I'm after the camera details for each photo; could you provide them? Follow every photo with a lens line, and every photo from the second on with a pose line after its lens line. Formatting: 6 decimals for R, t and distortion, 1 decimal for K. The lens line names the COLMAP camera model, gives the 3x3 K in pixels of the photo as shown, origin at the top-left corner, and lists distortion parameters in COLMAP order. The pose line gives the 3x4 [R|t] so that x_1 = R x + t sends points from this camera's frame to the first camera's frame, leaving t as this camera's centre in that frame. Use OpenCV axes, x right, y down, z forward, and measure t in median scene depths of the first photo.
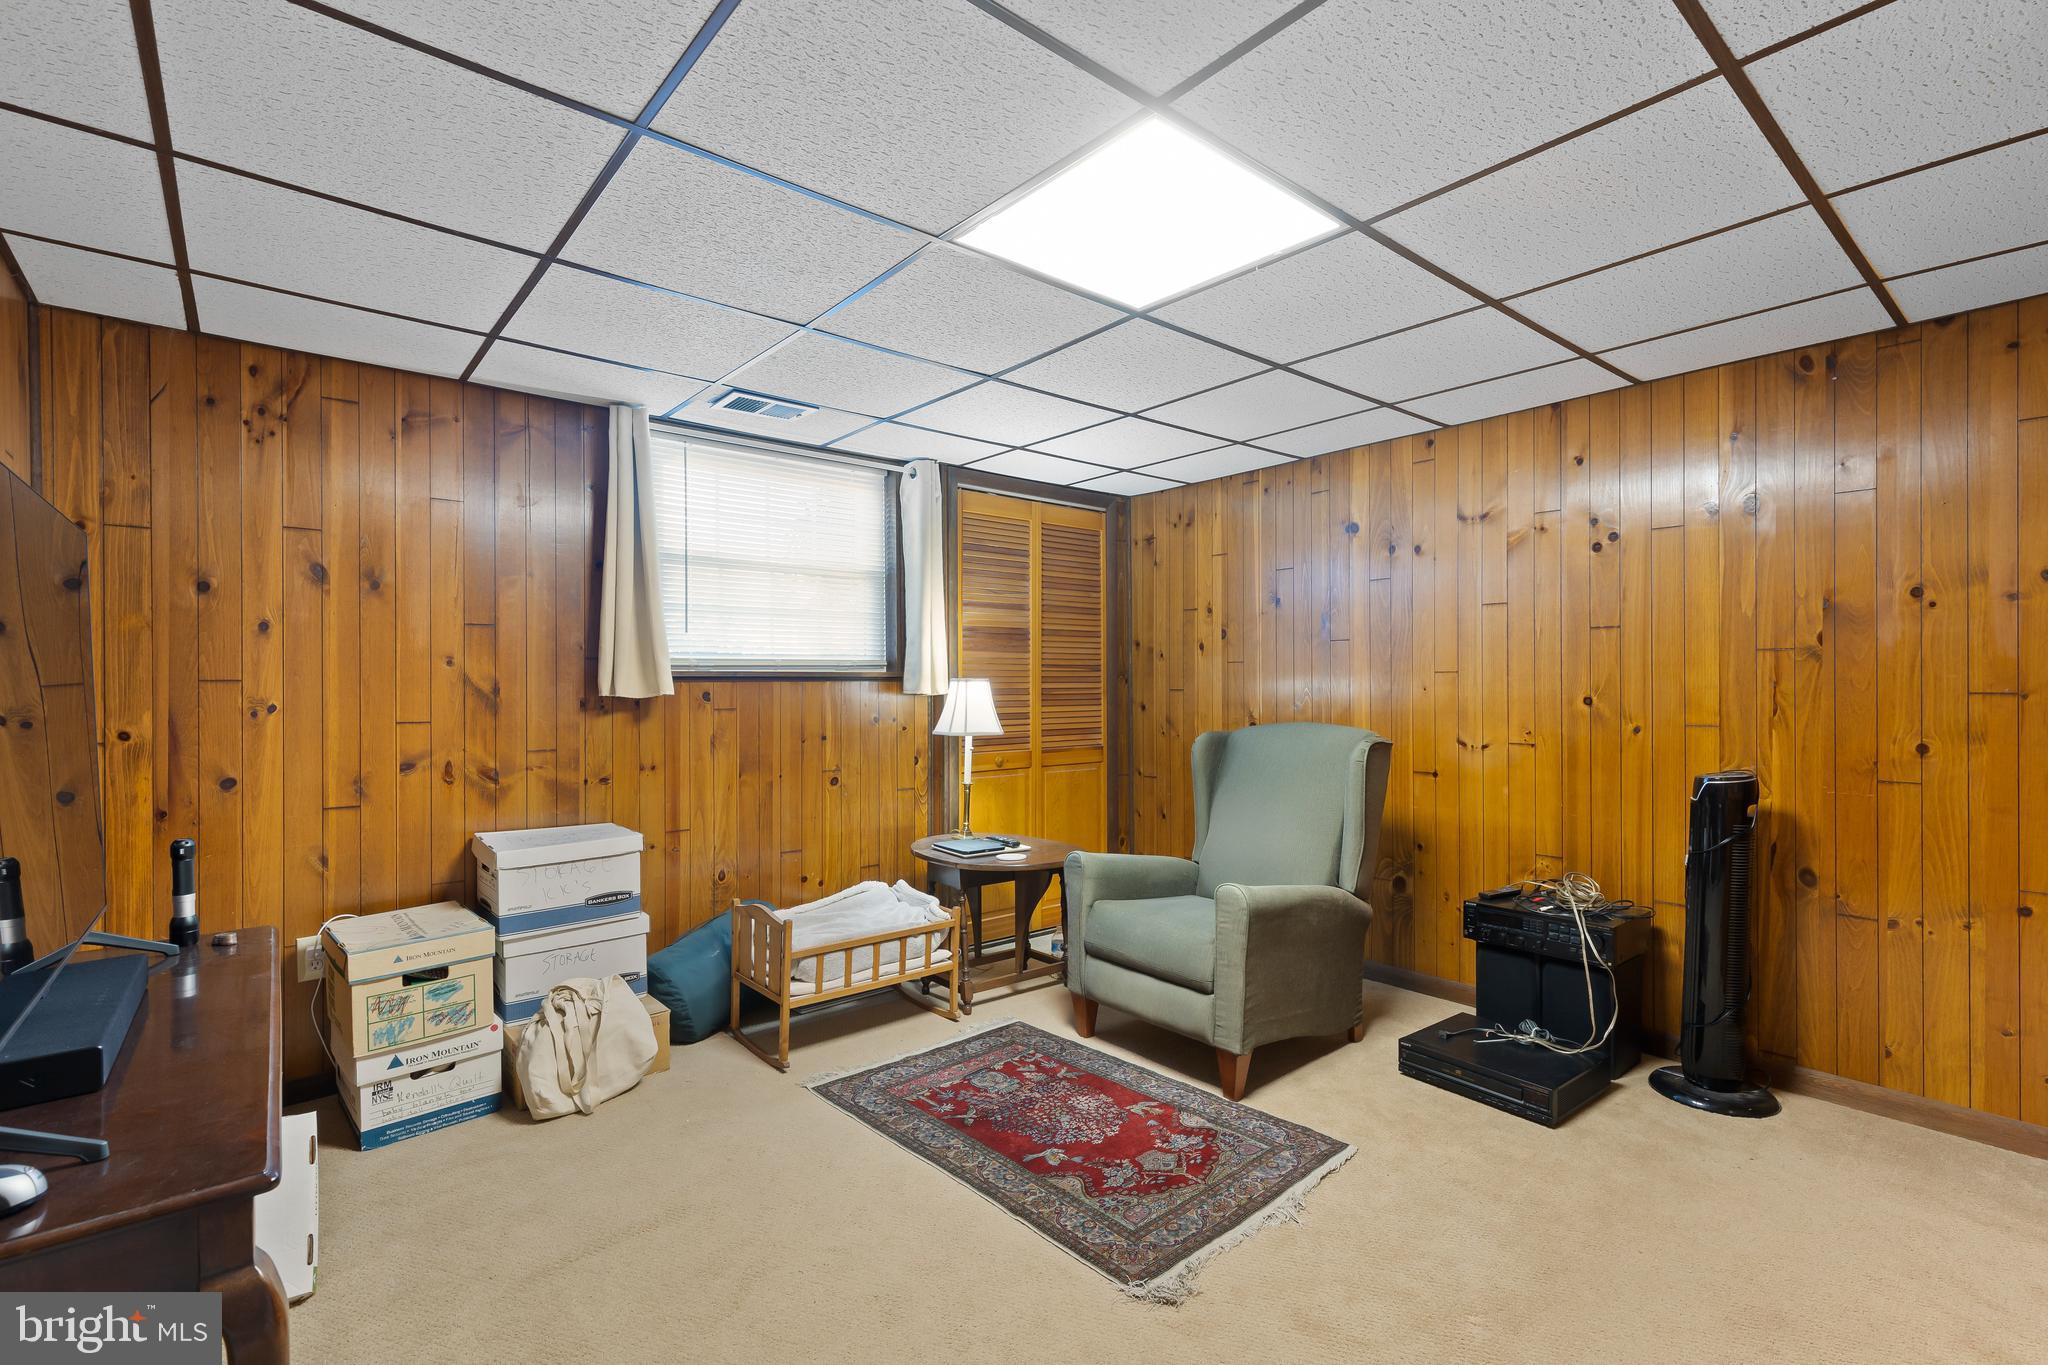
lens RADIAL K [[928.5, 0, 1036.3], [0, 928.5, 684.4], [0, 0, 1]] dist [0.008739, -0.001677]
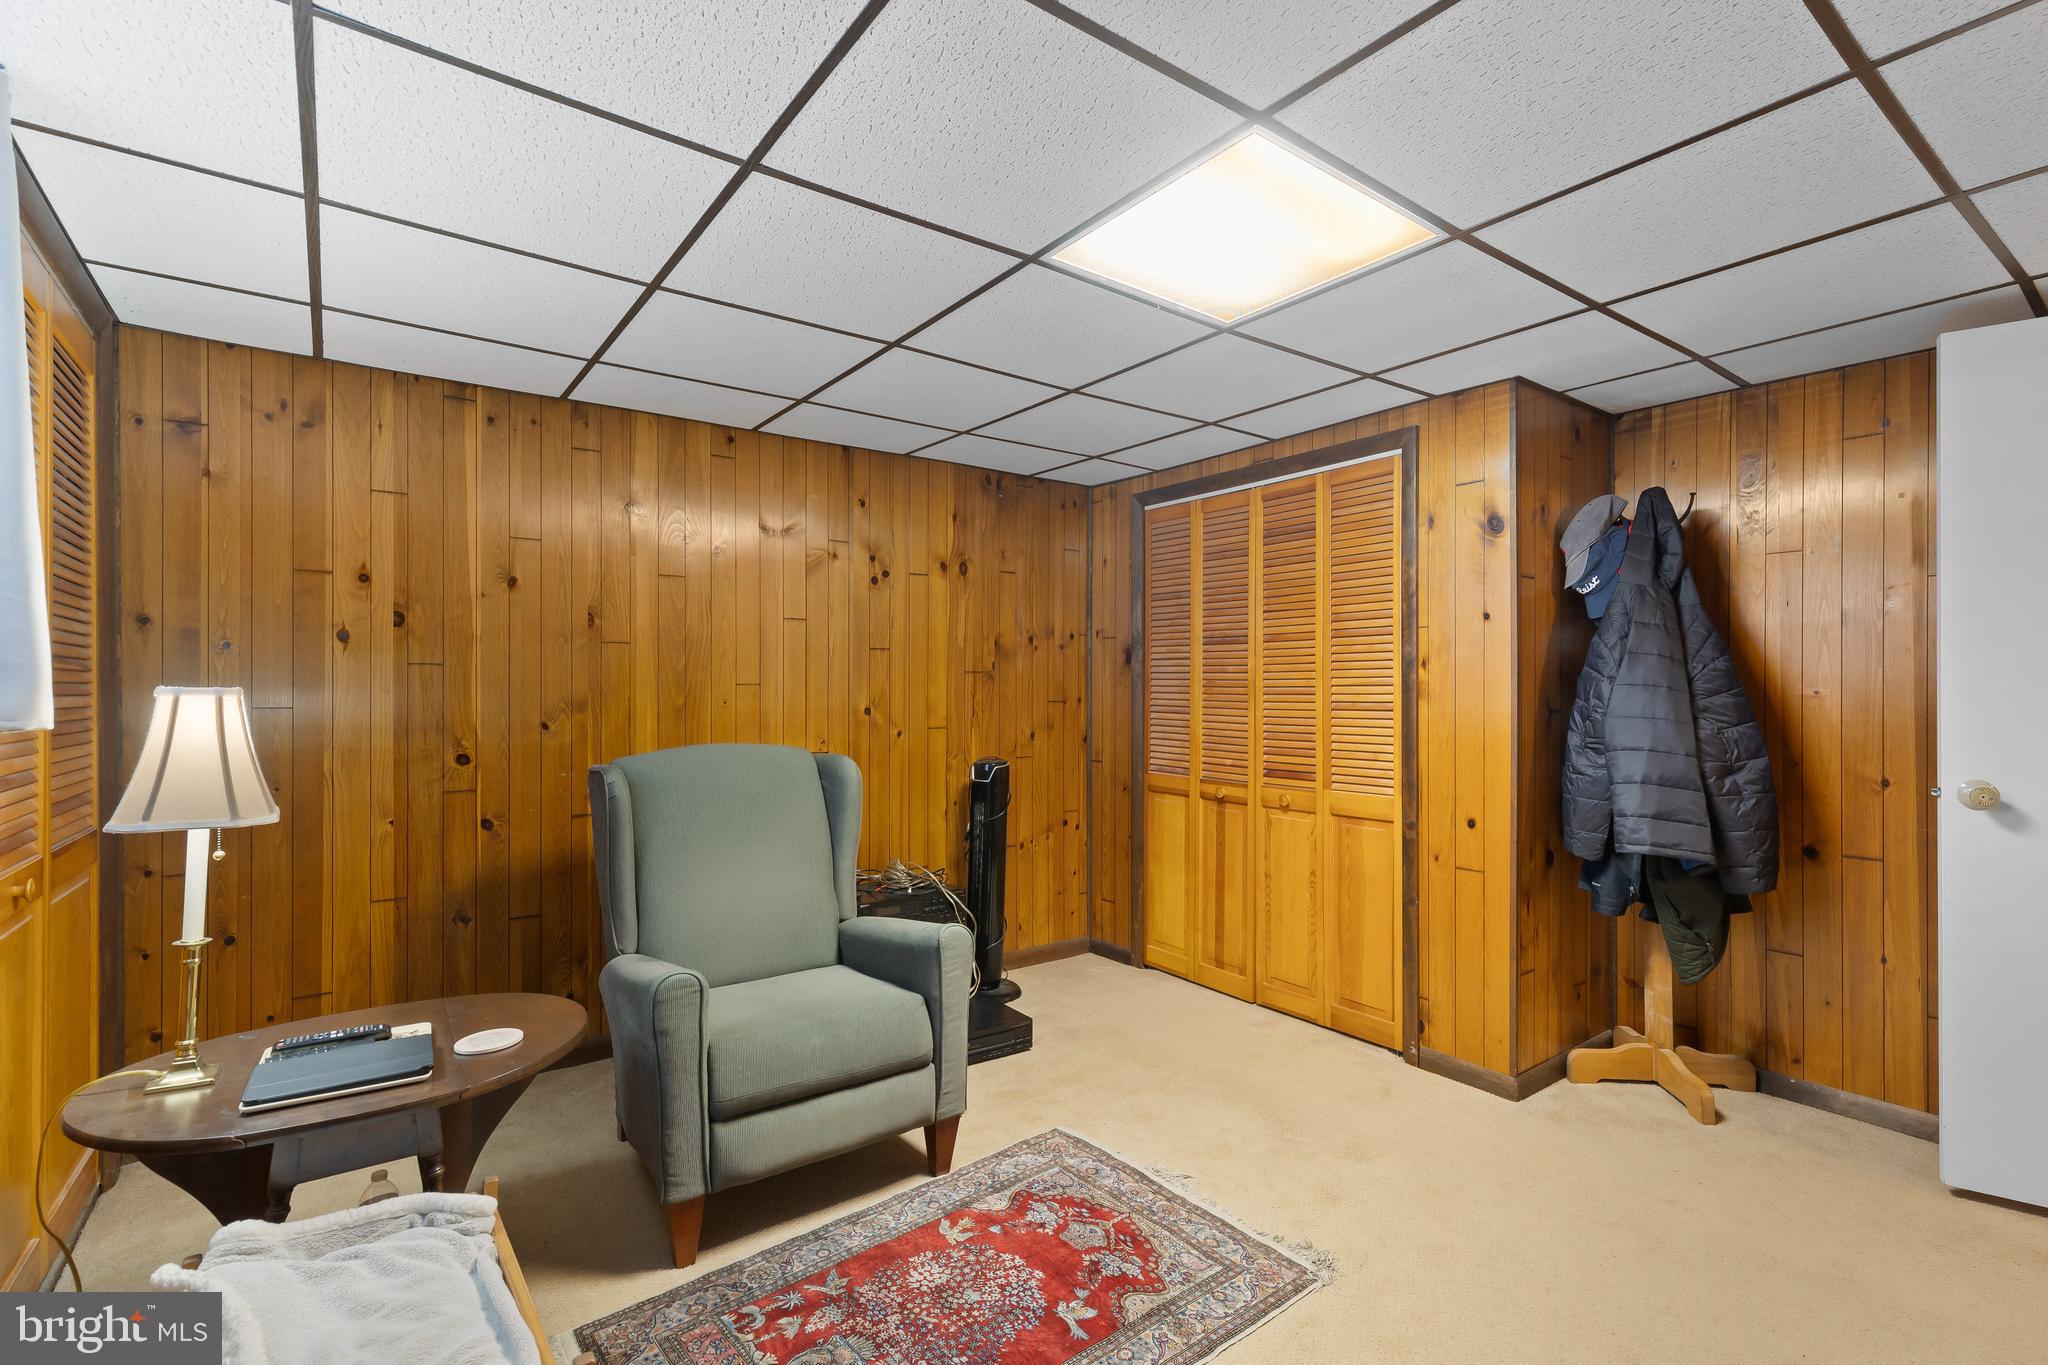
lens RADIAL K [[928.5, 0, 1033.3], [0, 928.5, 689.2], [0, 0, 1]] dist [0.008739, -0.001677]
pose [[0.067024, 0.002971, 0.997747, -0.619334], [-0.000322, 0.999996, -0.002956, -0.006952], [-0.997751, -0.000123, 0.067025, 0.802493]]
